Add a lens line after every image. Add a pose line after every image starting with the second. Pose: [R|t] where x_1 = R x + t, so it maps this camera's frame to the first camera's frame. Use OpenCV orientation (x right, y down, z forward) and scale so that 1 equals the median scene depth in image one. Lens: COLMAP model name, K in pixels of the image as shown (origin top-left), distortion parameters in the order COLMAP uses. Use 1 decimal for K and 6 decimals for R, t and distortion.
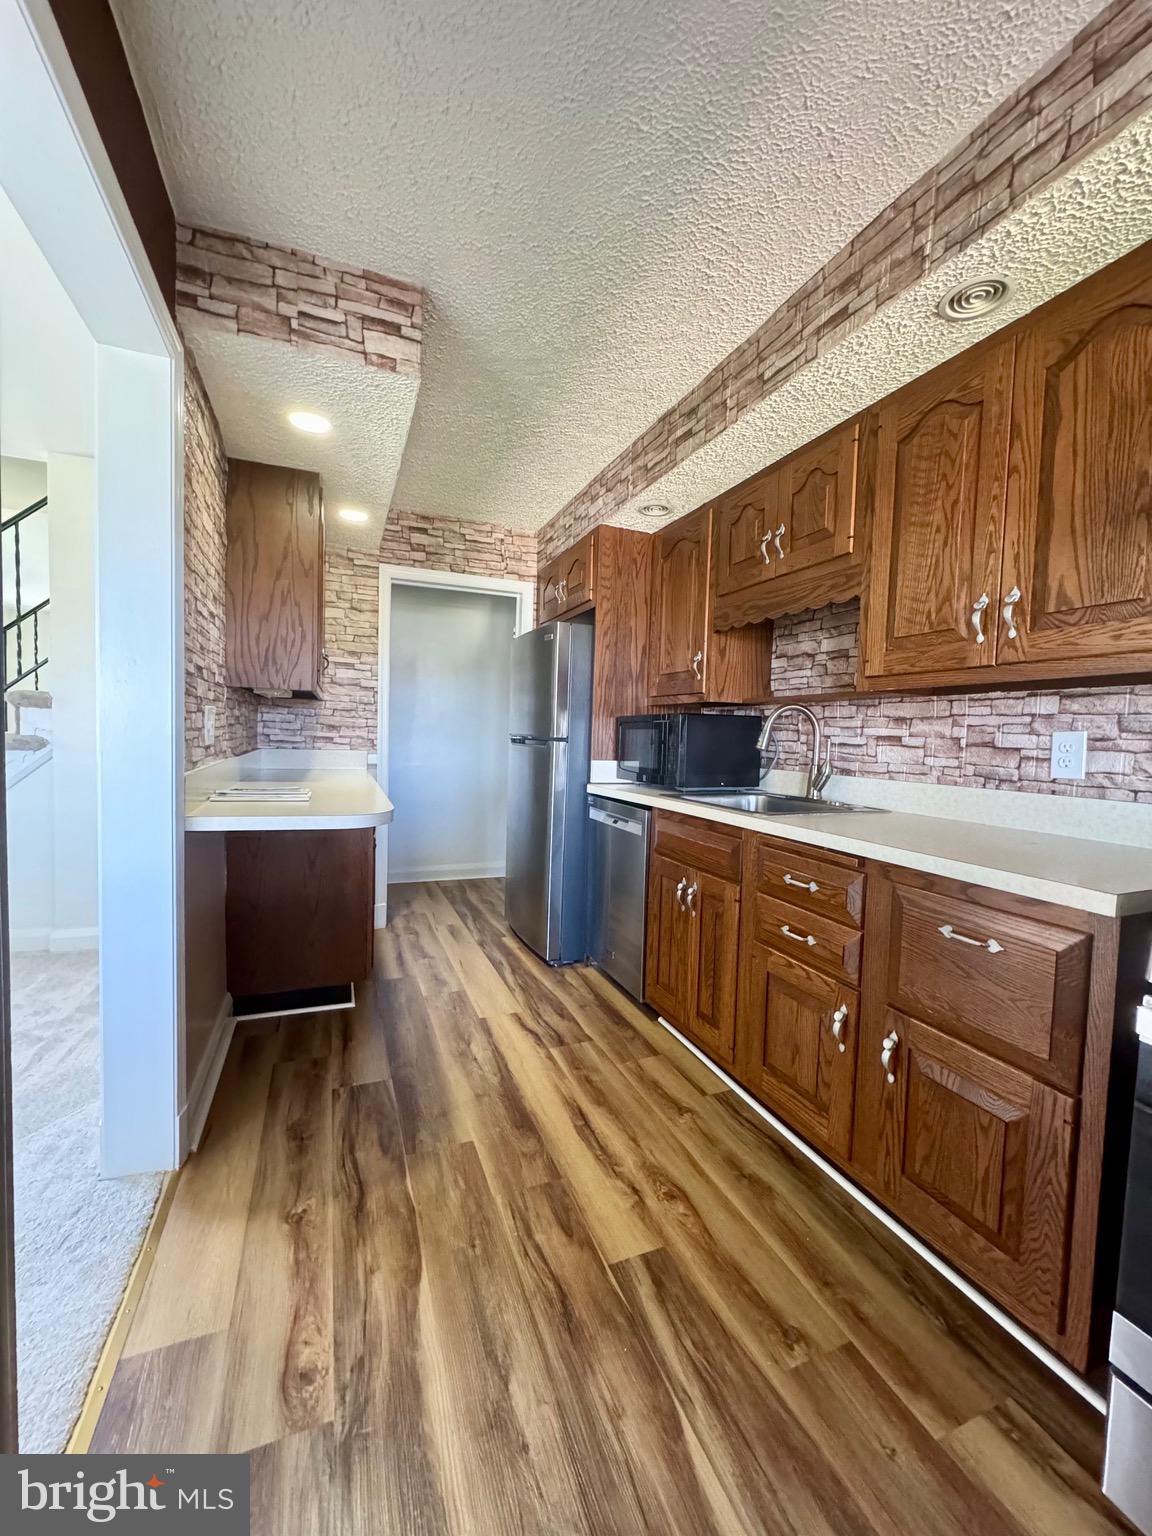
lens RADIAL K [[614.9, 0, 578.3], [0, 614.9, 768.2], [0, 0, 1]] dist [-0.001228, -0.000103]
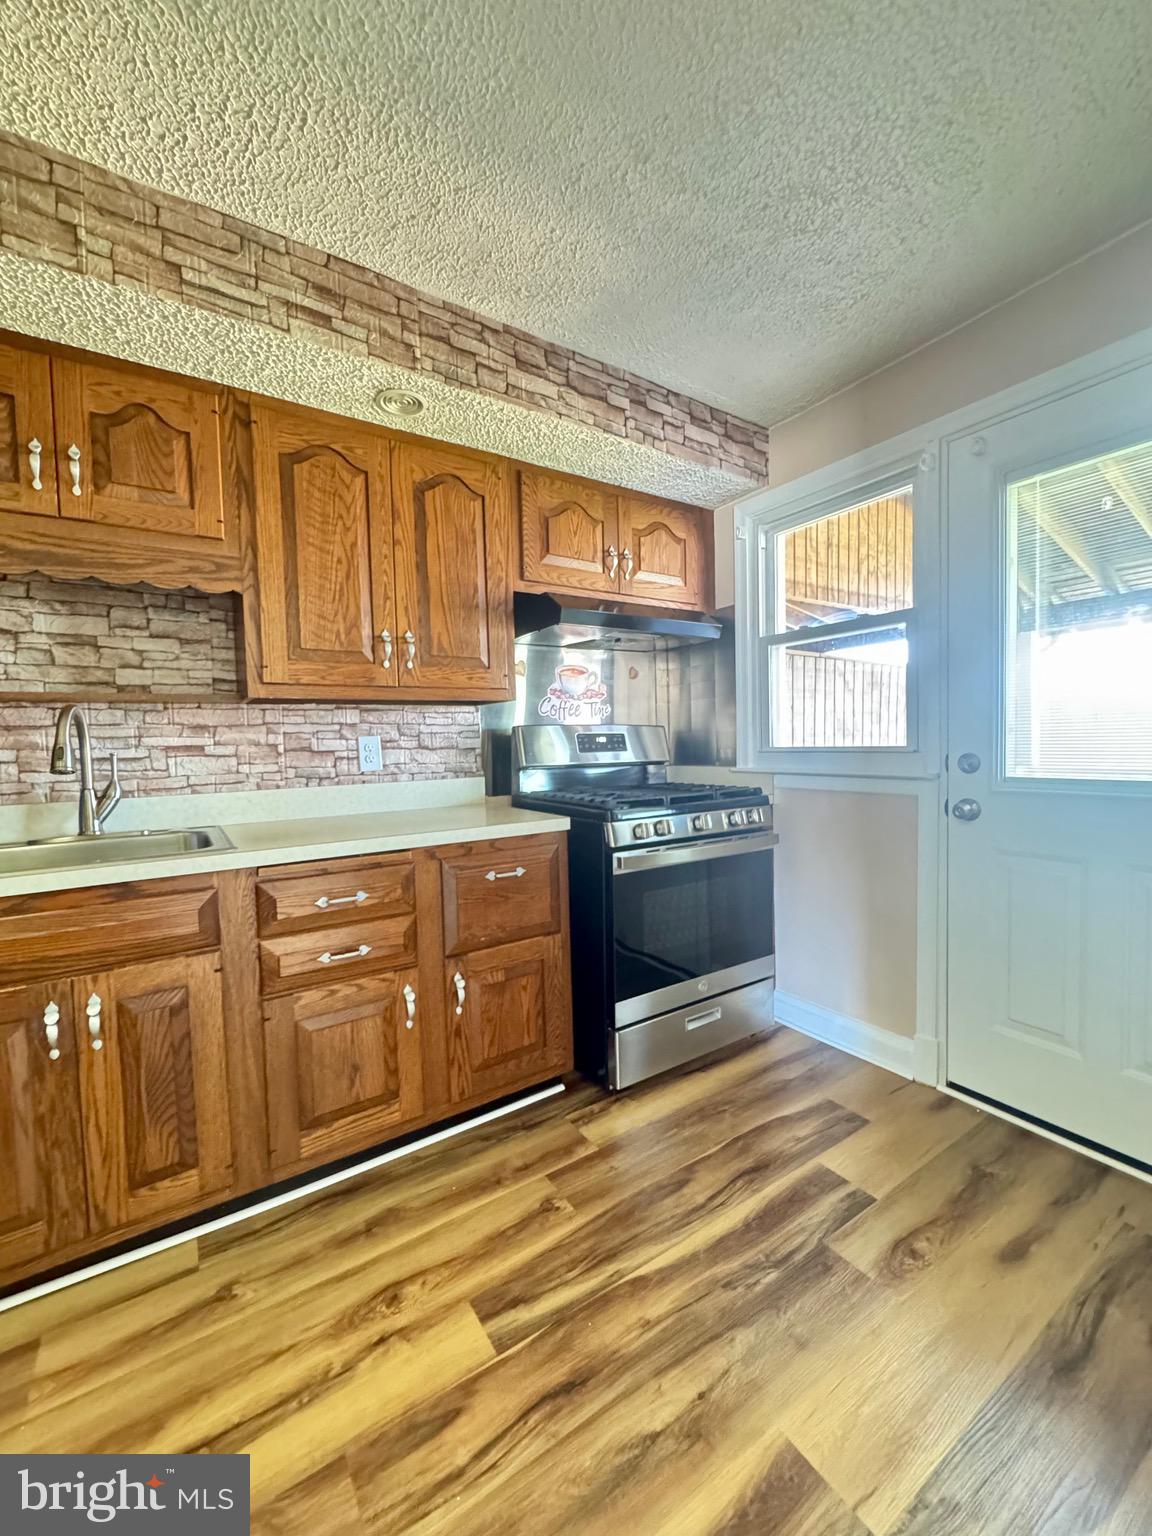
lens RADIAL K [[614.9, 0, 578.3], [0, 614.9, 768.2], [0, 0, 1]] dist [-0.001228, -0.000103]
pose [[-0.195672, -0.067698, 0.978330, -0.613742], [0.074807, 0.993677, 0.083722, -0.066310], [-0.977812, 0.089568, -0.189370, 0.781589]]
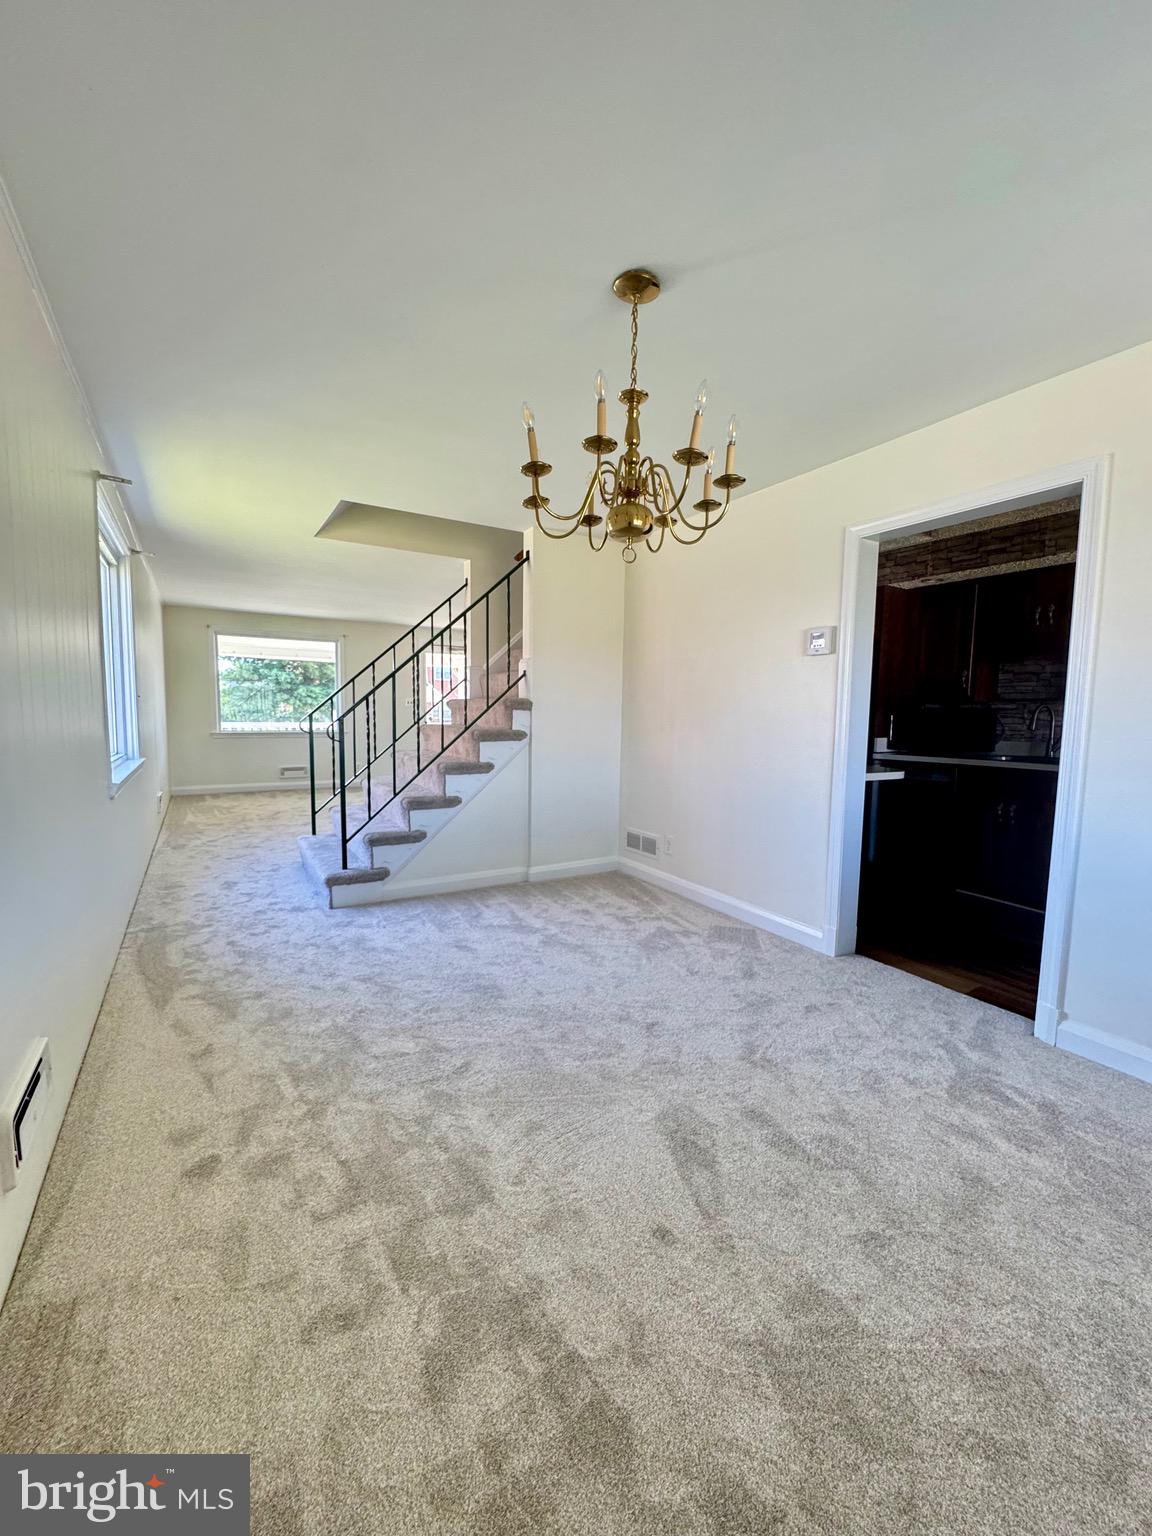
lens RADIAL K [[614.9, 0, 578.3], [0, 614.9, 768.2], [0, 0, 1]] dist [-0.001228, -0.000103]
pose [[0.986627, -0.031356, 0.159947, -1.712766], [0.024319, 0.998656, 0.045769, -0.045043], [-0.161167, -0.041267, 0.986064, -0.725043]]
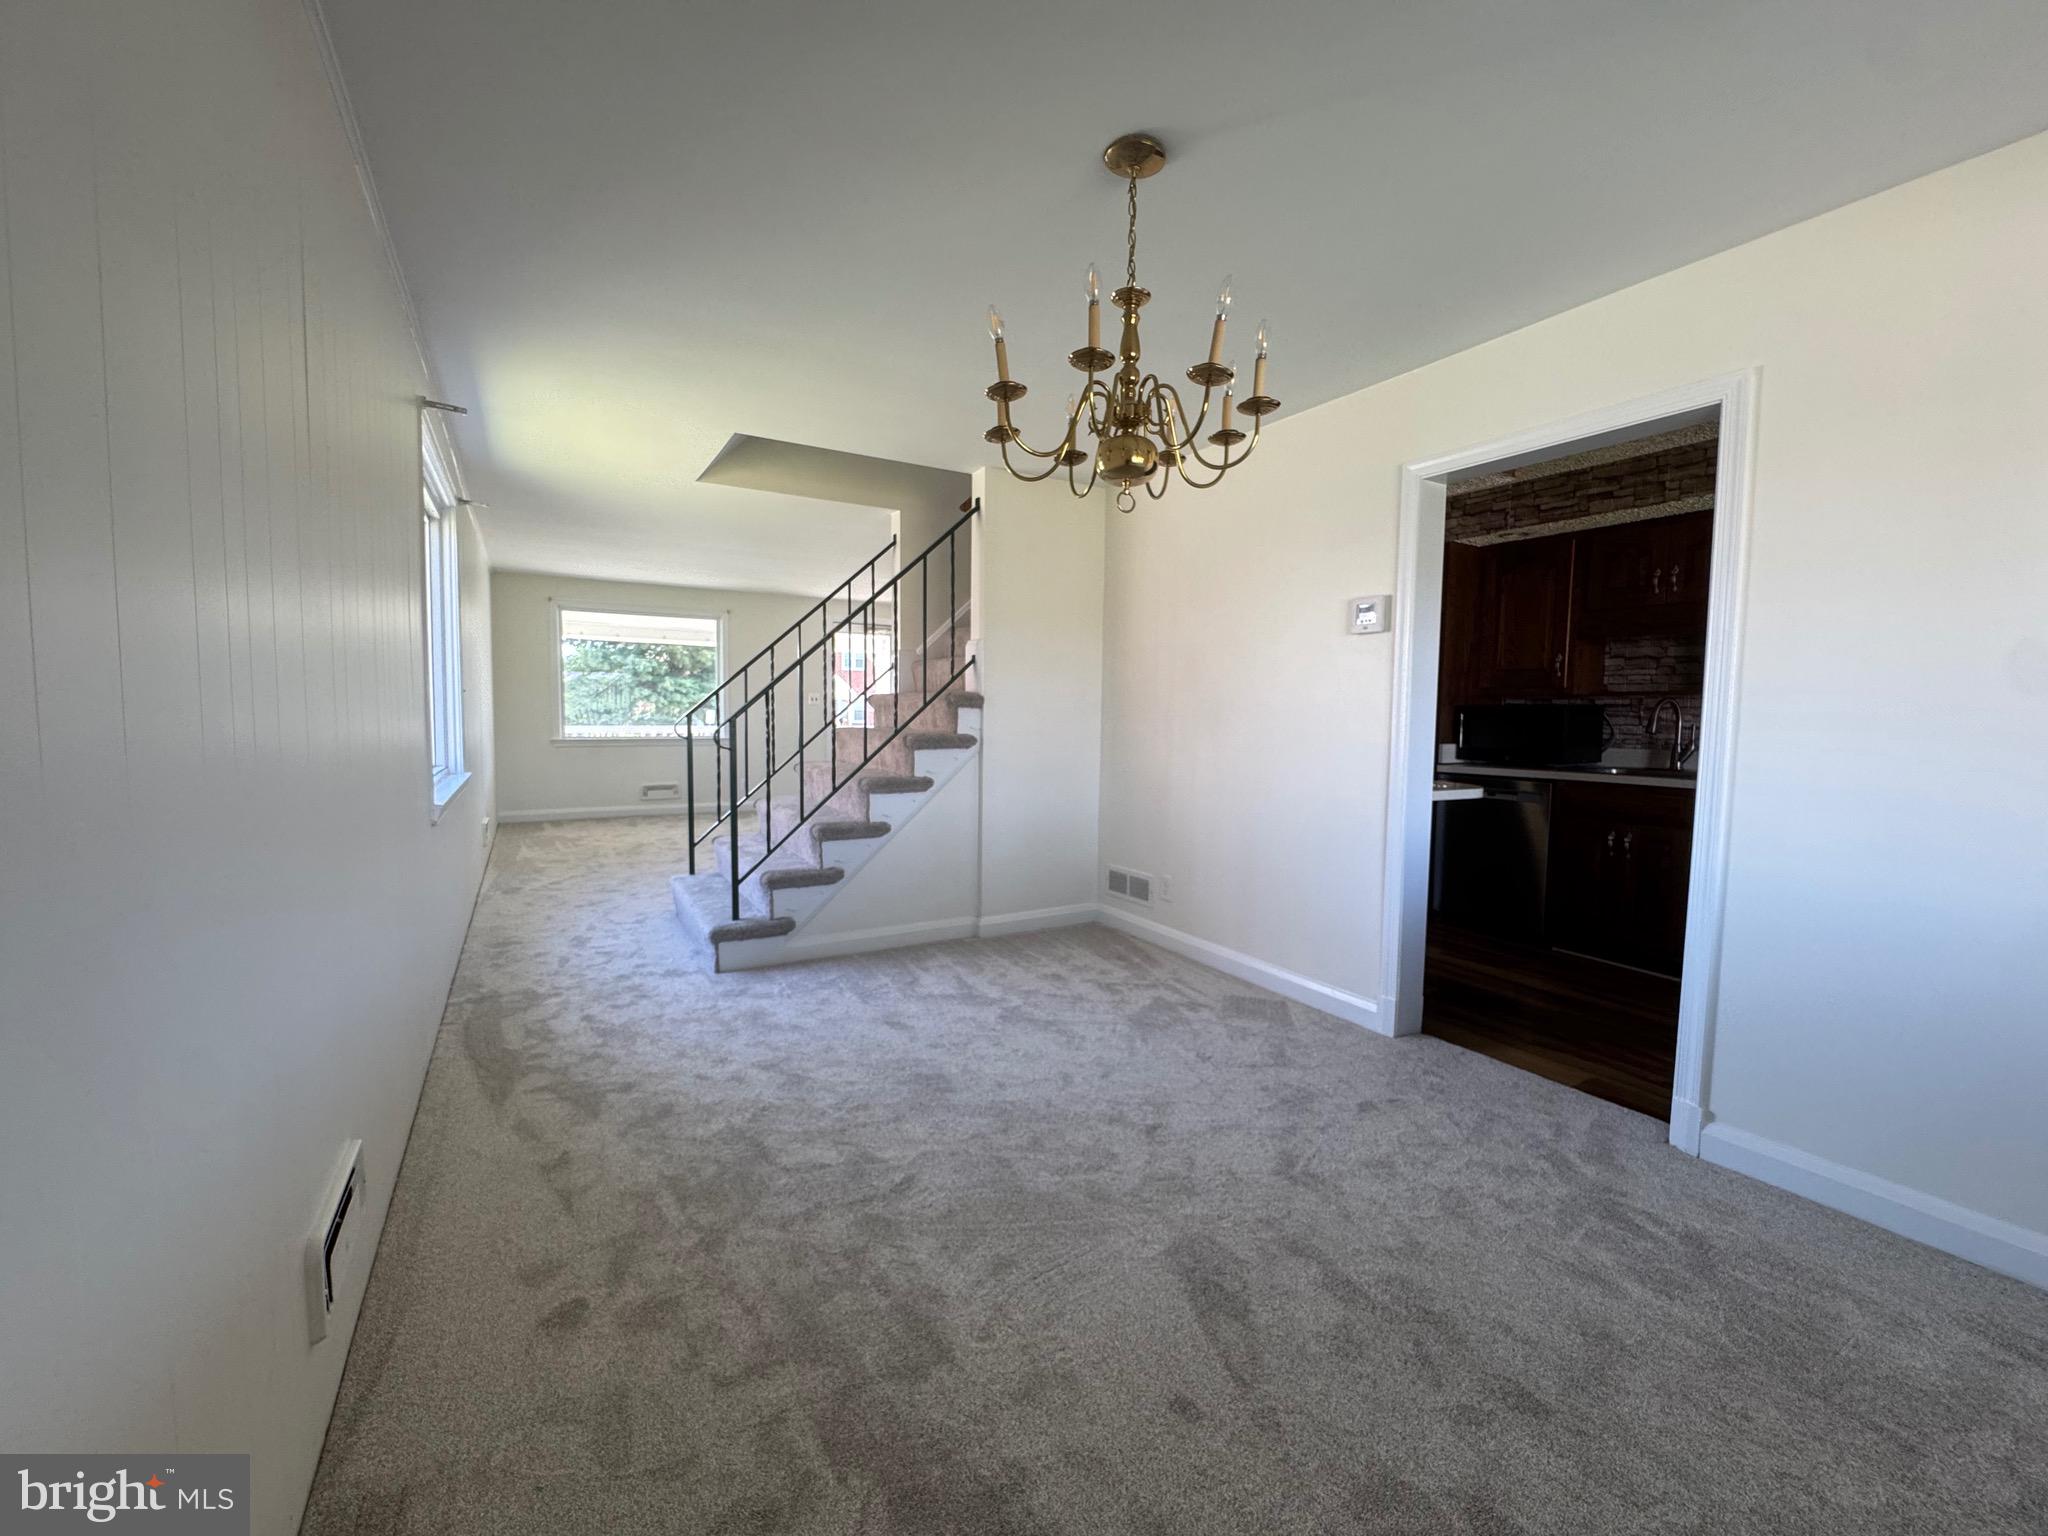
lens RADIAL K [[824.6, 0, 1024.0], [0, 824.6, 768.0], [0, 0, 1]] dist [-0.002009, 0.000061]
pose [[0.987875, -0.029188, 0.152480, -1.754311], [0.026133, 0.999416, 0.022001, -0.040088], [-0.153034, -0.017749, 0.988062, -0.733842]]
